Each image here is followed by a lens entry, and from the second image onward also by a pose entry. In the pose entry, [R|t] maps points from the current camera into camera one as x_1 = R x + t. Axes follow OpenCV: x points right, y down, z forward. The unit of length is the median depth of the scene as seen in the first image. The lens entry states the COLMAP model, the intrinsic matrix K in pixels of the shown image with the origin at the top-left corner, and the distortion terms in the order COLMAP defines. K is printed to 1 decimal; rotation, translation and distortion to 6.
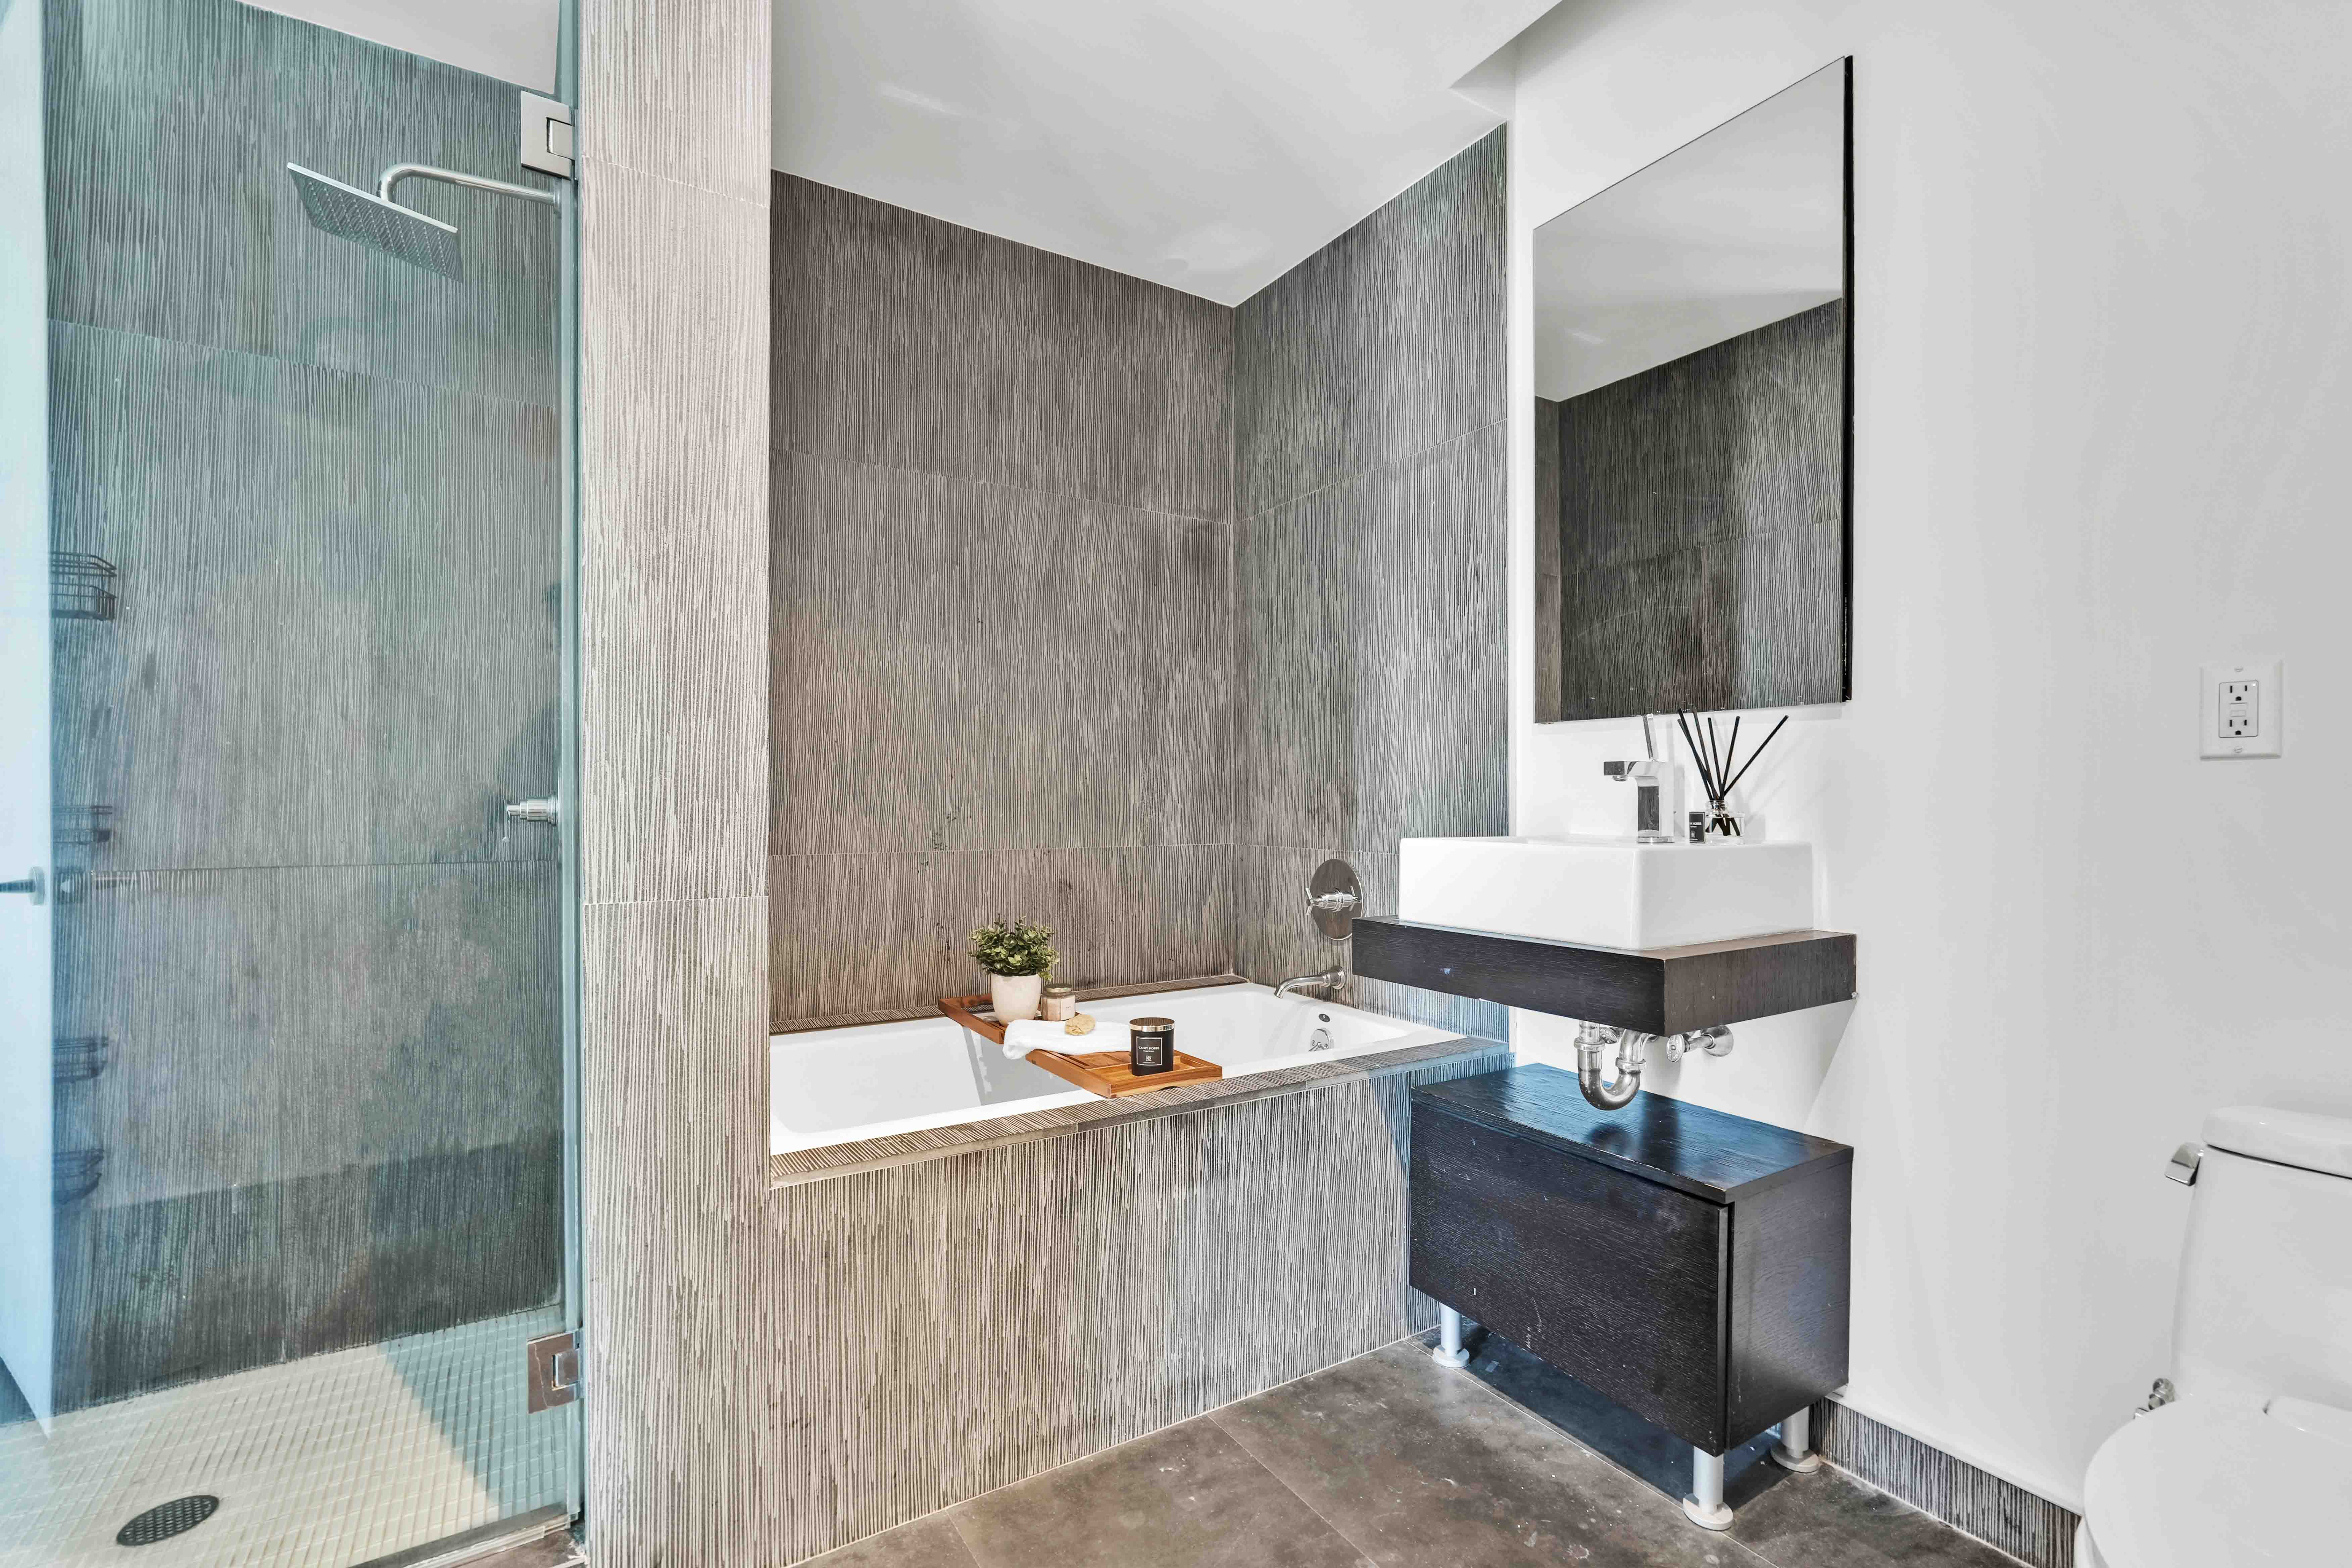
lens RADIAL K [[1034.3, 0, 1183.1], [0, 1034.3, 802.7], [0, 0, 1]] dist [-0.003784, 0.000195]
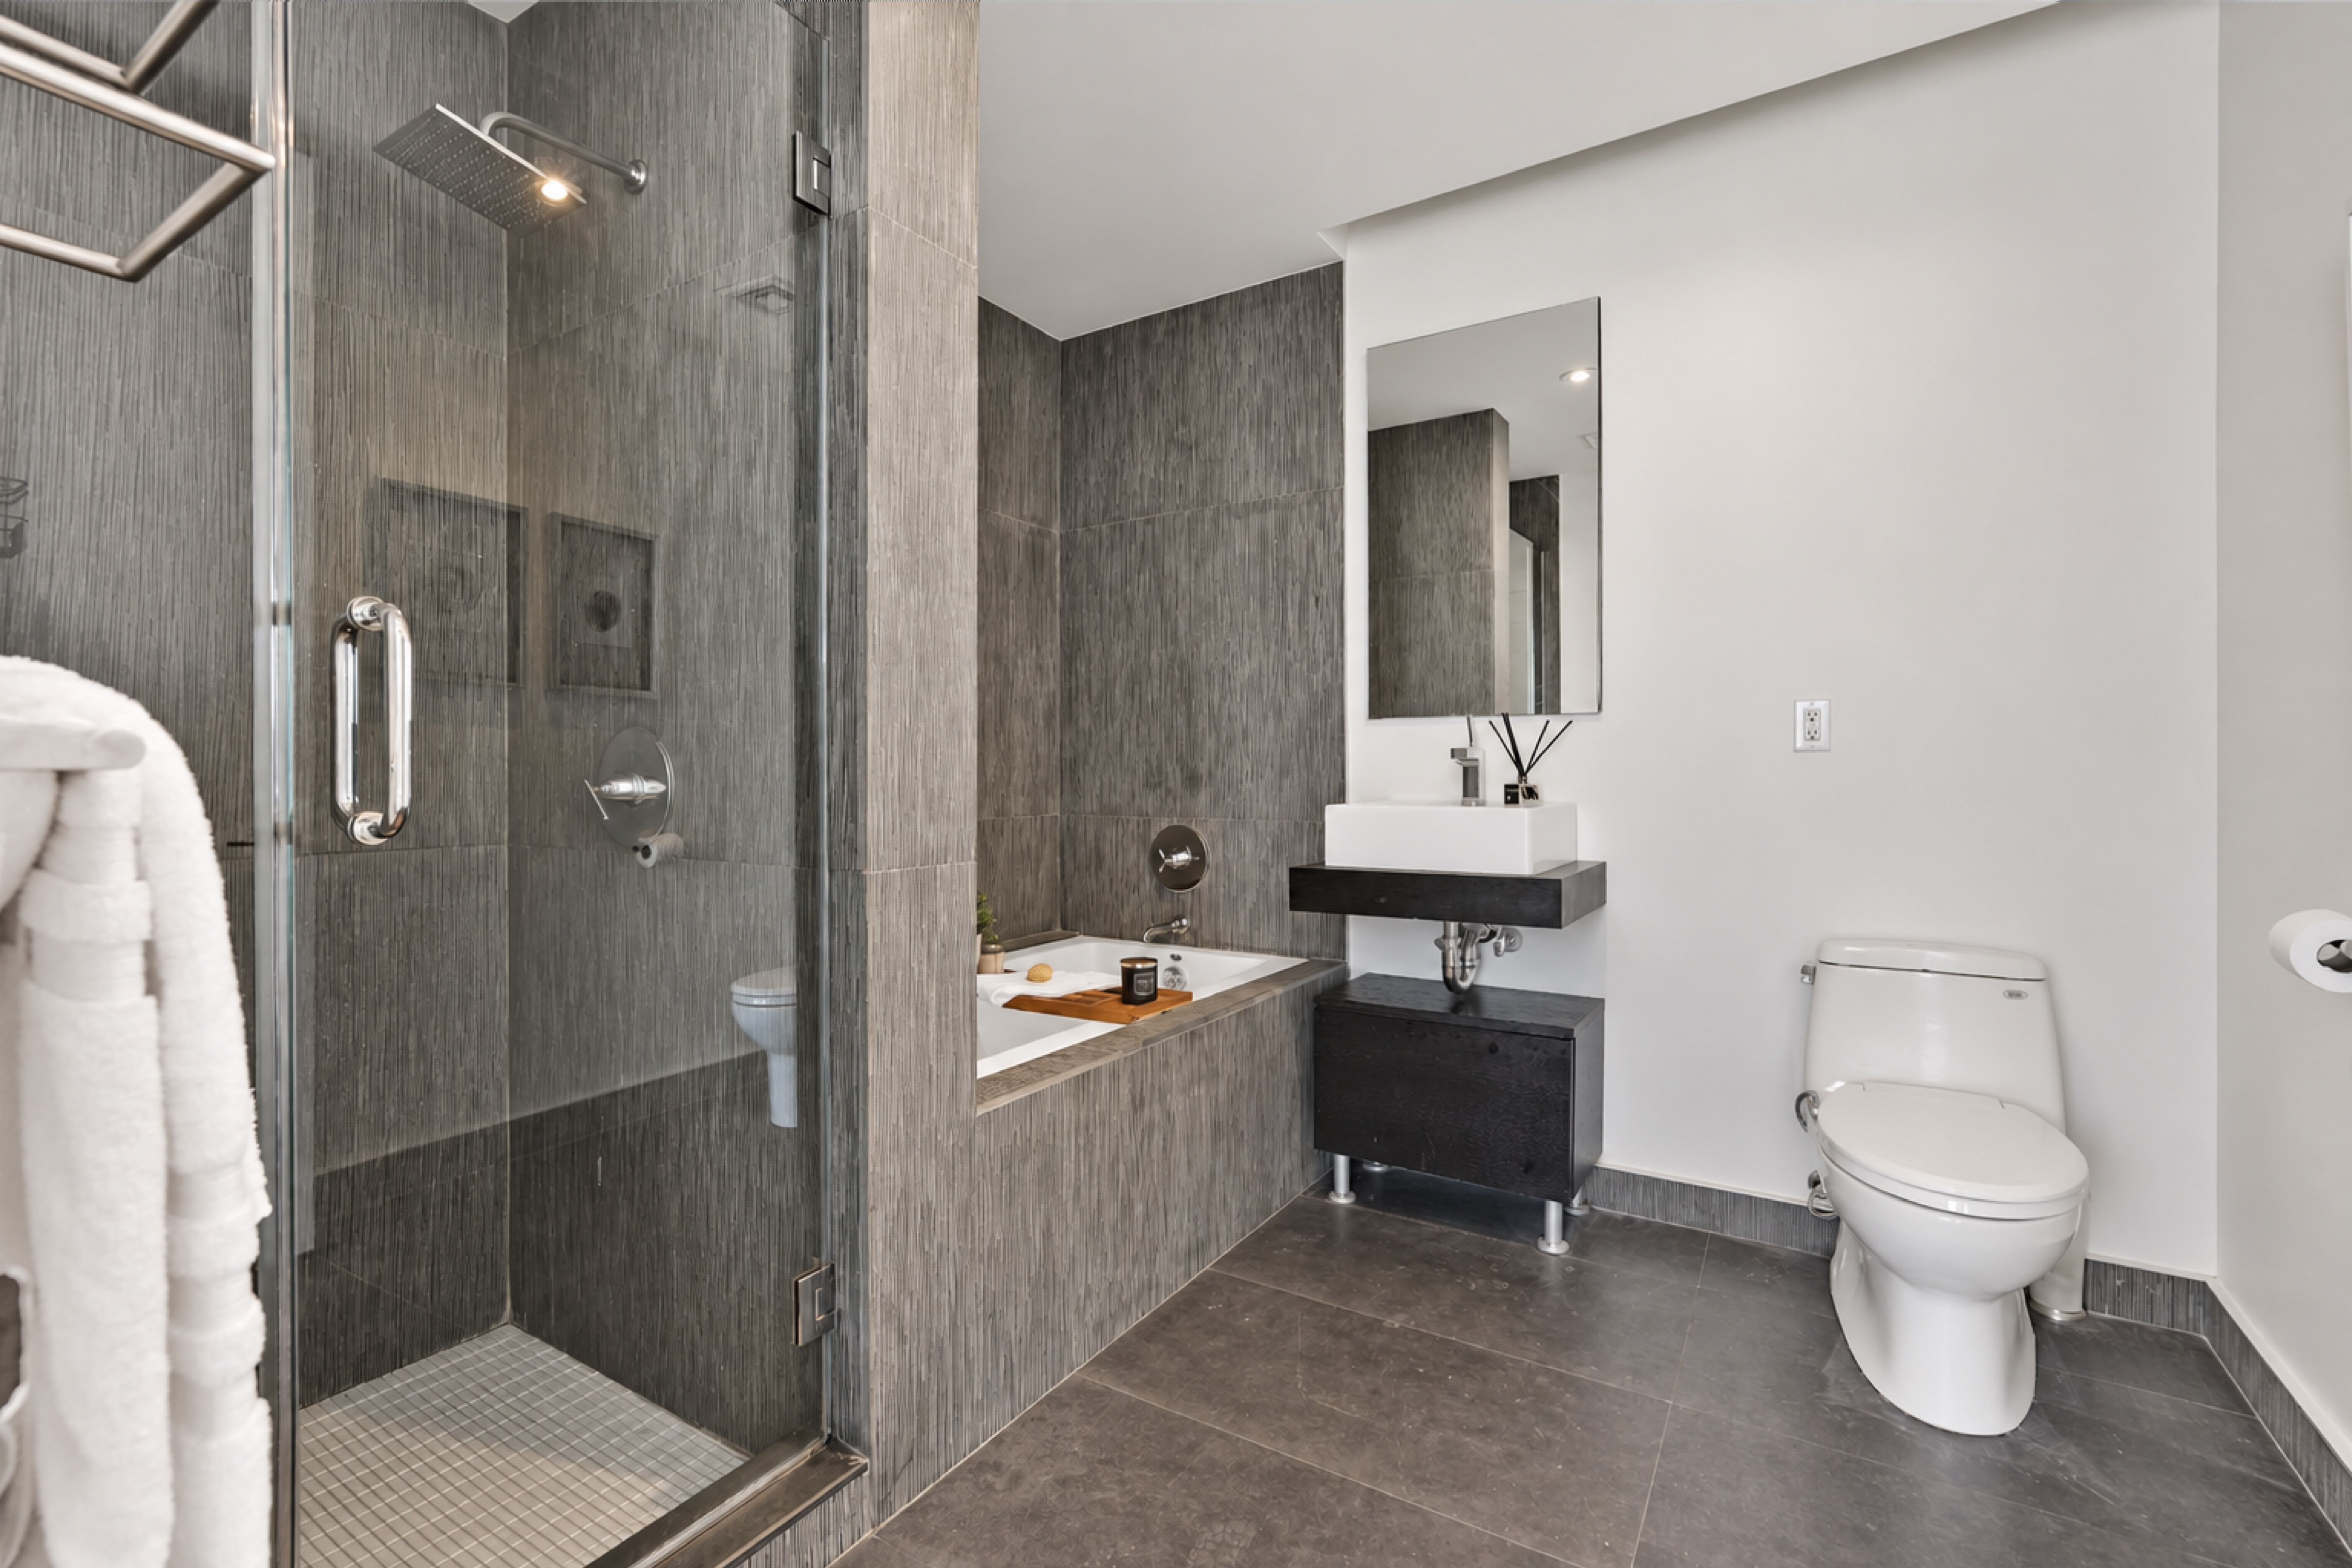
lens RADIAL K [[1034.3, 0, 1155.6], [0, 1034.3, 771.2], [0, 0, 1]] dist [-0.003784, 0.000195]
pose [[0.902962, -0.001736, 0.429718, -0.495367], [0.003606, 0.999987, -0.003539, -0.004940], [-0.429706, 0.004745, 0.902956, -0.092562]]
